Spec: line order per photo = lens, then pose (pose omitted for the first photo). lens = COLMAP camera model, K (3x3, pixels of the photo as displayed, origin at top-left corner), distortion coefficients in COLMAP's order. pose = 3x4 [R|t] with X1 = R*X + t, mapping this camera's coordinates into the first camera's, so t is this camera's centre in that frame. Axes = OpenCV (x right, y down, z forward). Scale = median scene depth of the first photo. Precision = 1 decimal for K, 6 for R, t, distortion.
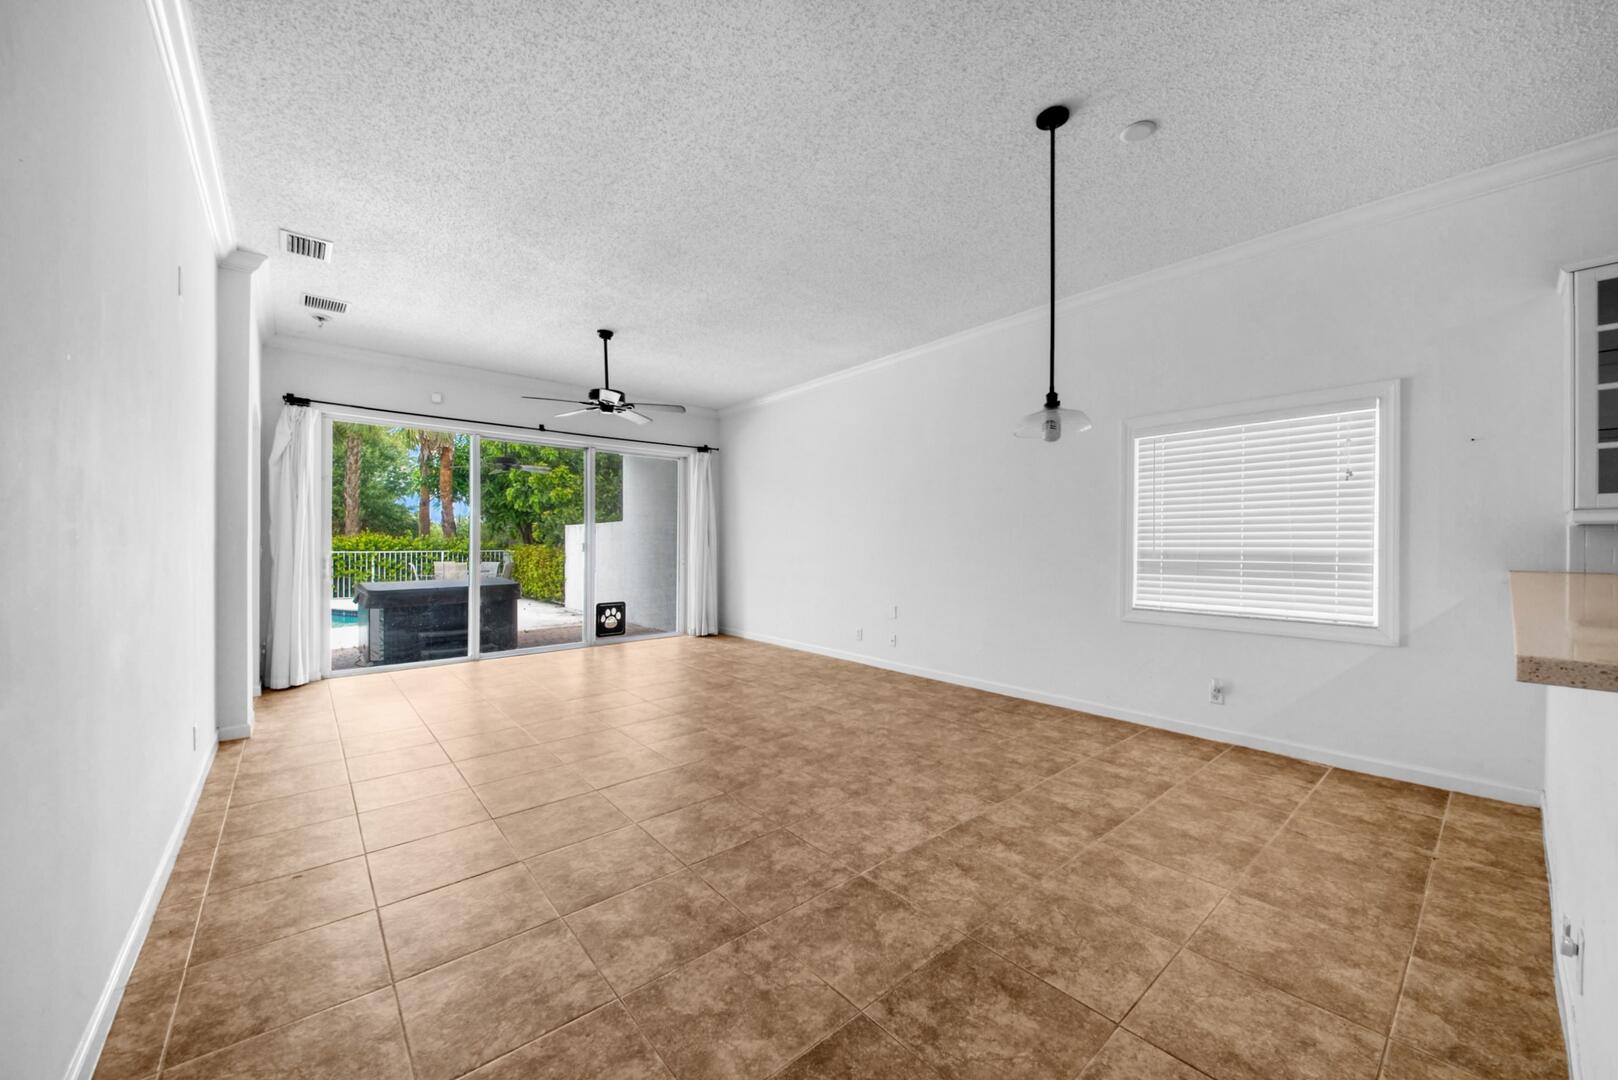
lens RADIAL K [[594.9, 0, 809.5], [0, 594.9, 556.4], [0, 0, 1]] dist [0.015260, -0.000426]
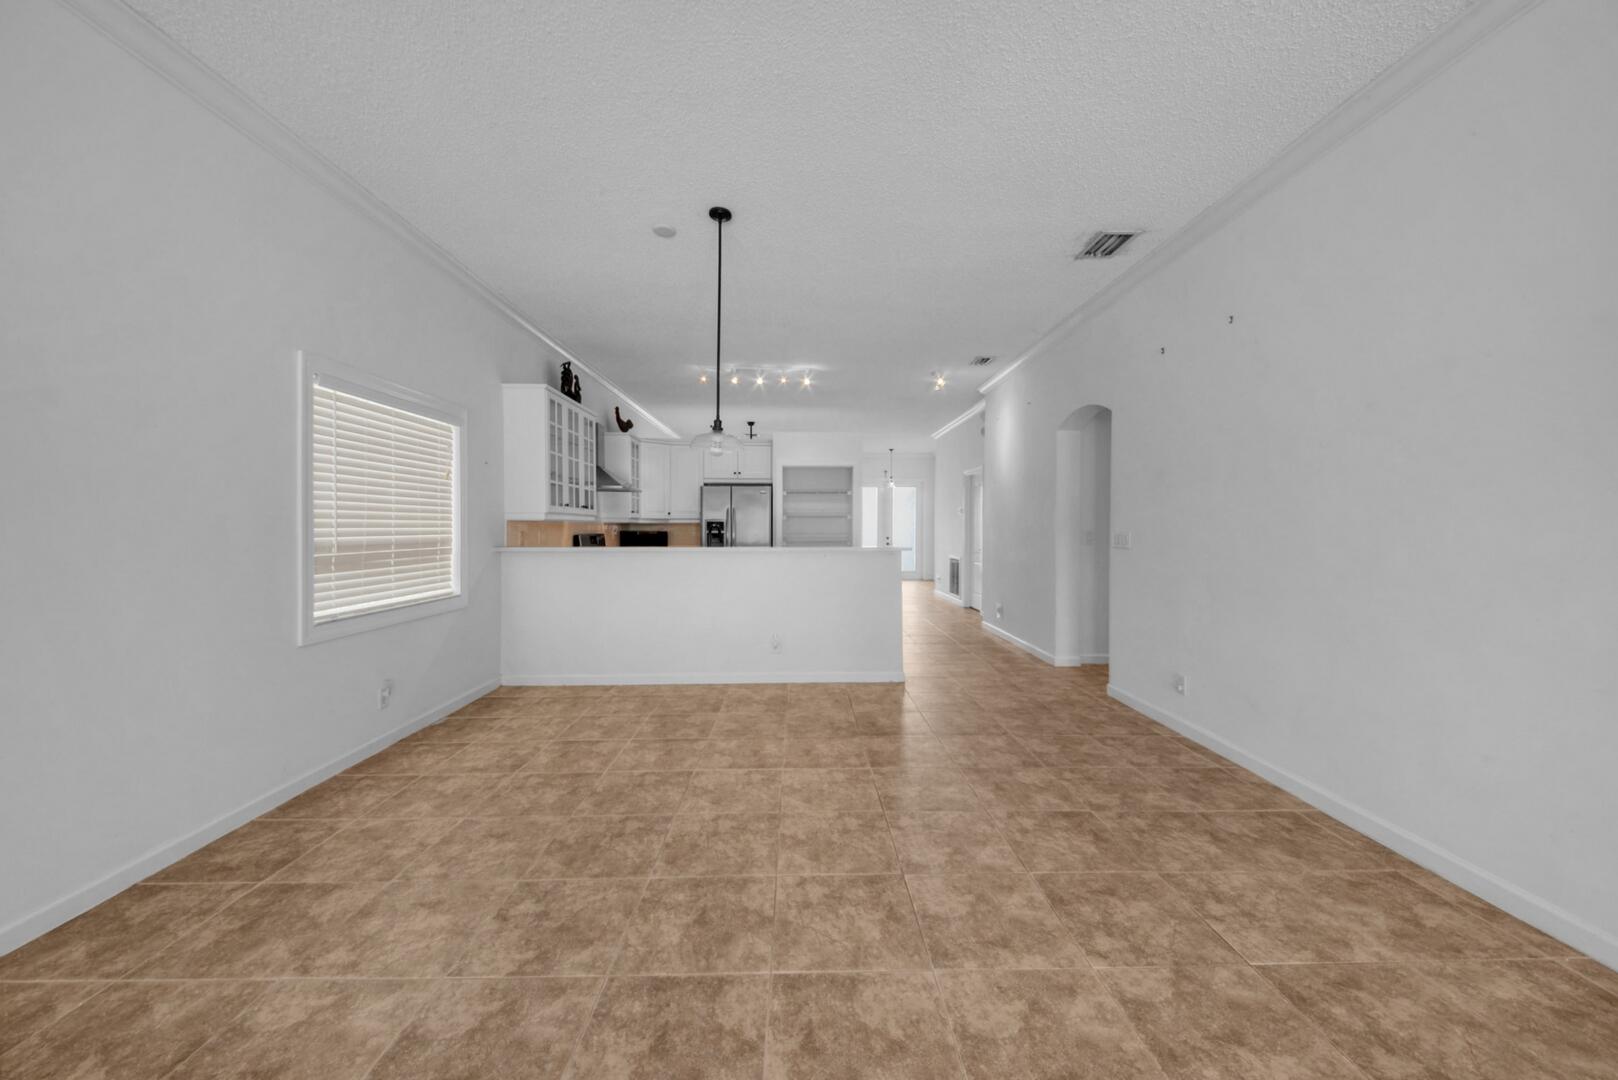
lens RADIAL K [[582.9, 0, 827.8], [0, 582.9, 535.8], [0, 0, 1]] dist [0.010047, -0.004764]
pose [[-0.791388, -0.008397, 0.611257, -0.463551], [0.016682, 0.999237, 0.035326, -0.043321], [-0.611087, 0.038154, -0.790643, 1.477544]]
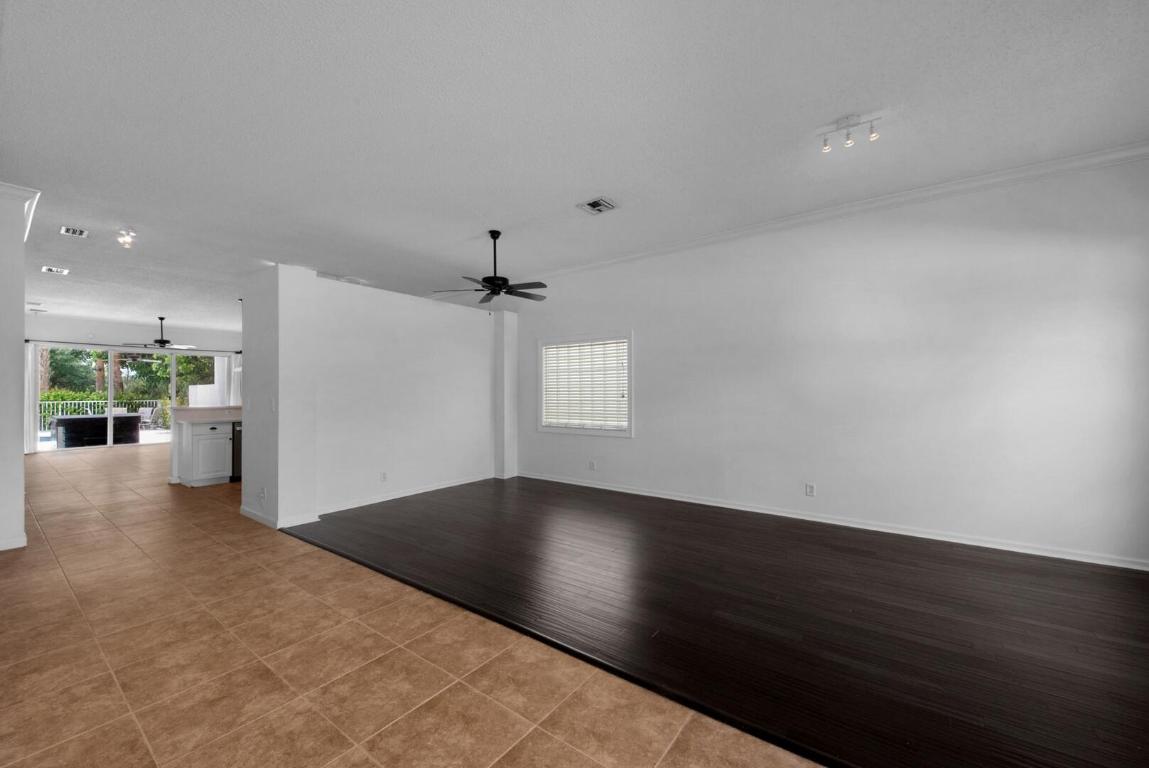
lens RADIAL K [[459.6, 0, 578.0], [0, 459.6, 390.9], [0, 0, 1]] dist [0.000157, -0.000870]
pose [[0.976928, -0.014410, 0.213081, 1.660525], [0.018004, 0.999726, -0.014938, 0.027939], [-0.212807, 0.018430, 0.976920, -2.257981]]
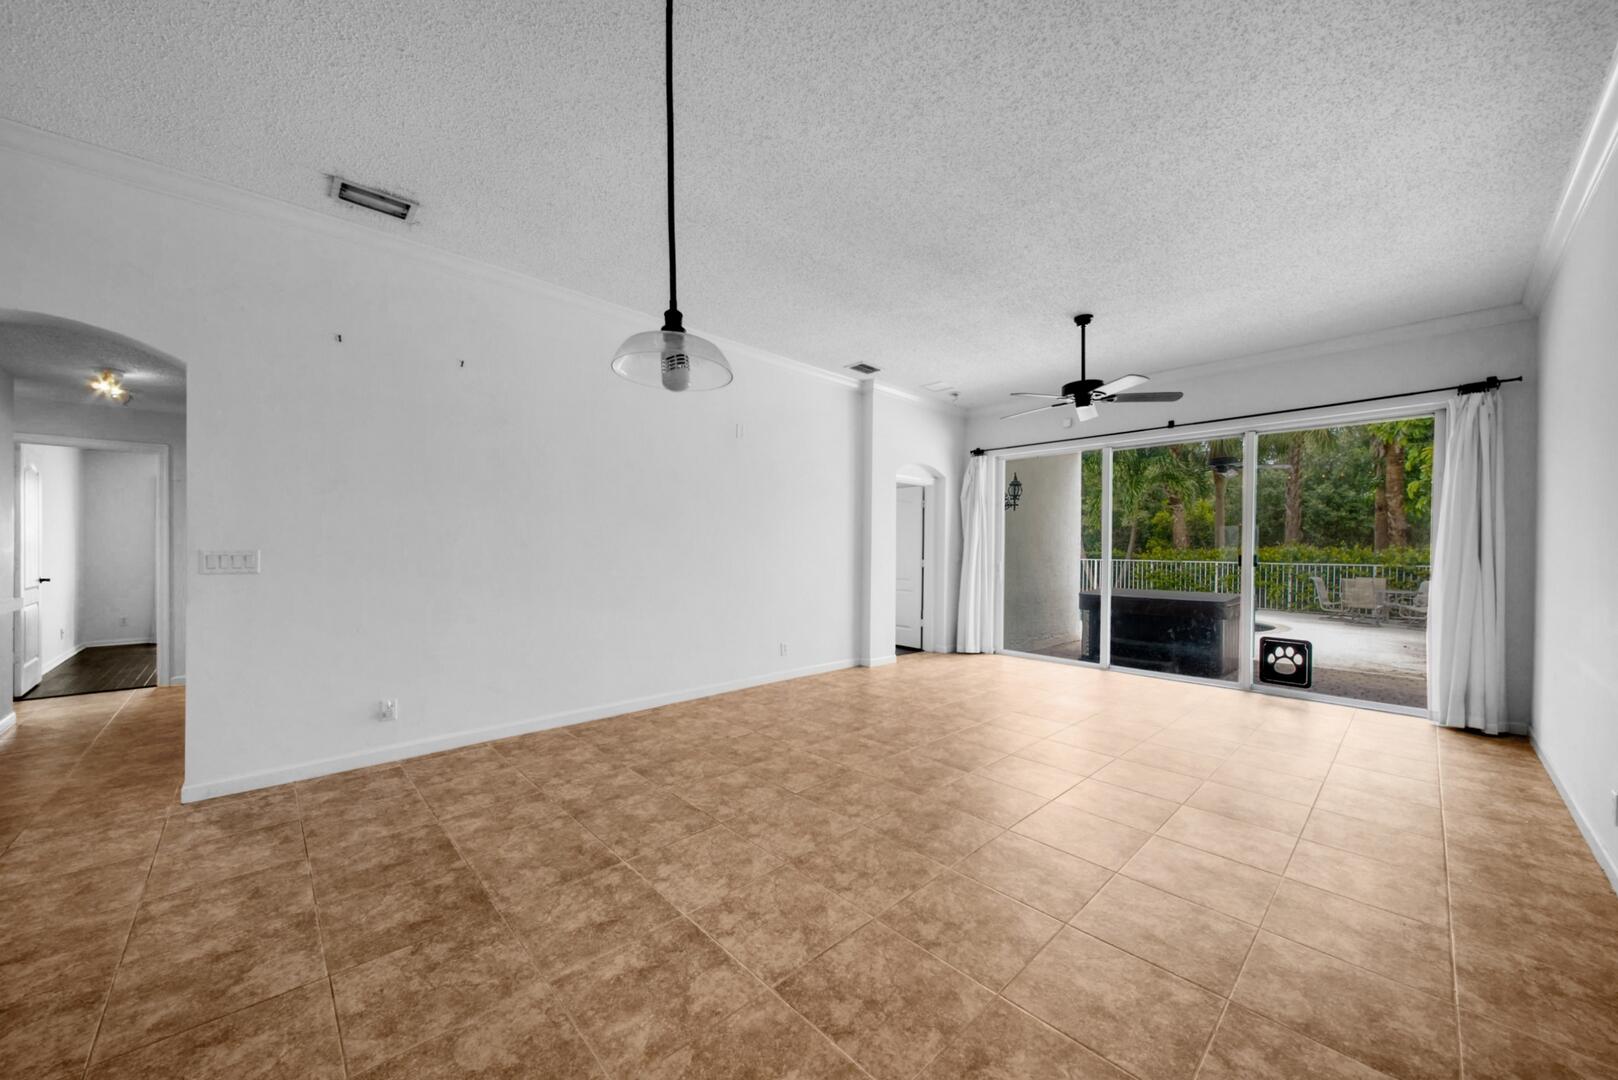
lens RADIAL K [[582.9, 0, 805.3], [0, 582.9, 540.4], [0, 0, 1]] dist [0.010047, -0.004764]
pose [[0.054997, -0.010524, -0.998431, 0.803536], [-0.035963, 0.999275, -0.012514, -0.028501], [0.997839, 0.036595, 0.054579, 0.867286]]
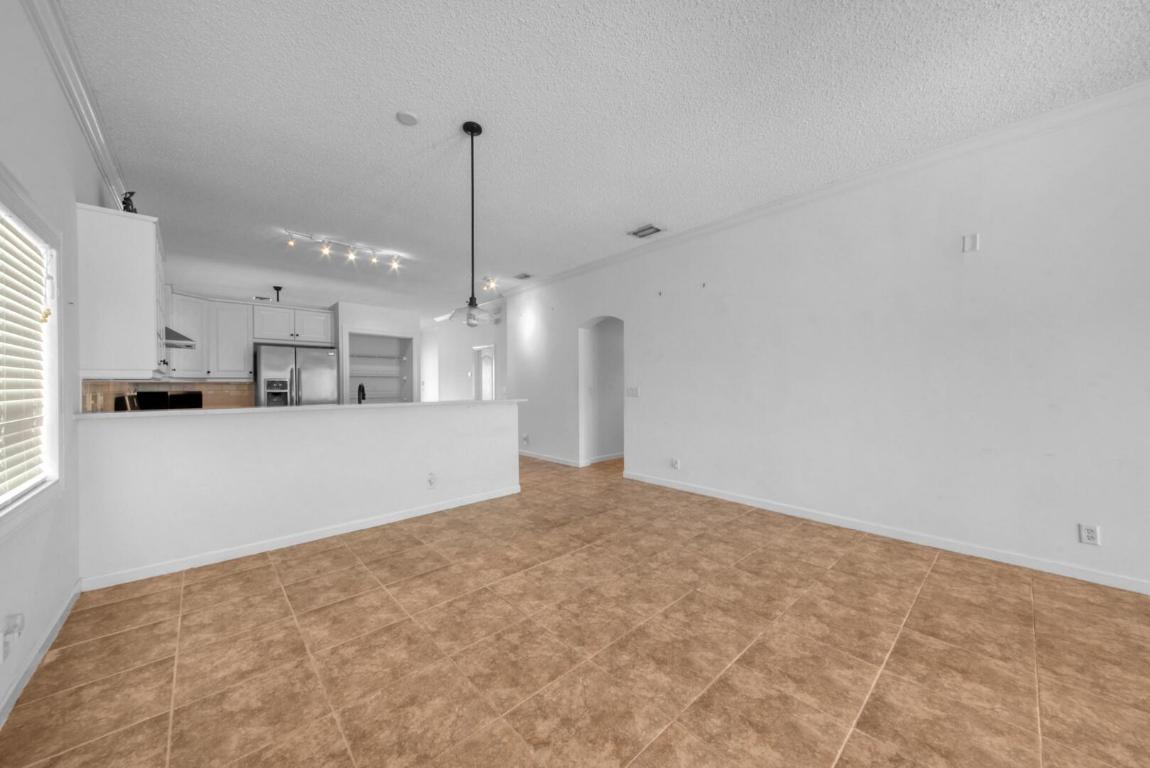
lens RADIAL K [[392.8, 0, 582.4], [0, 392.8, 393.6], [0, 0, 1]] dist [0.023576, -0.001539]
pose [[-0.998490, 0.005147, -0.054686, 0.127669], [0.002359, 0.998699, 0.050929, -0.053862], [0.054877, 0.050723, -0.997204, 1.649145]]
